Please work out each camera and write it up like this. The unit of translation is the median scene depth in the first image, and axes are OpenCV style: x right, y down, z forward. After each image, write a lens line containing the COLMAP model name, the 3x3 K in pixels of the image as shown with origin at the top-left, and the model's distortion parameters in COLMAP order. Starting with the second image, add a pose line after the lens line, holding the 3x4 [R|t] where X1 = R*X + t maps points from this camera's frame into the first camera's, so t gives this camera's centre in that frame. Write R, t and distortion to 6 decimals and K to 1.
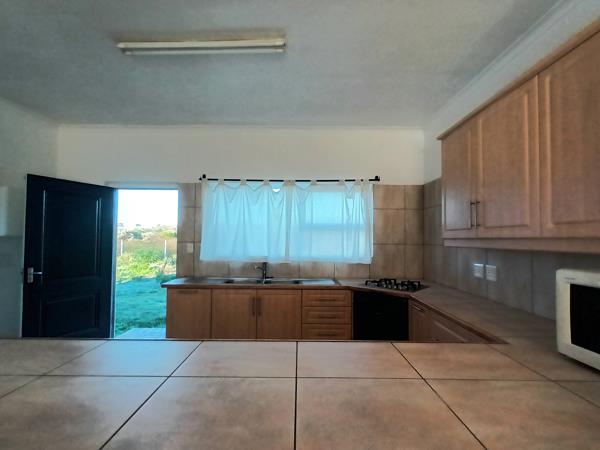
lens RADIAL K [[276.2, 0, 297.8], [0, 276.2, 230.0], [0, 0, 1]] dist [0.000586, 0.000610]
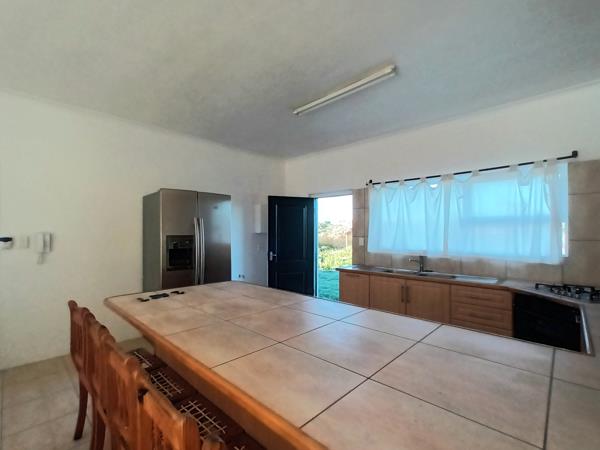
lens RADIAL K [[276.2, 0, 297.8], [0, 276.2, 230.0], [0, 0, 1]] dist [0.000586, 0.000610]
pose [[0.727666, -0.013668, -0.685795, 0.256765], [0.025799, 0.999639, 0.007451, -0.002705], [0.685446, -0.023115, 0.727756, -0.088727]]
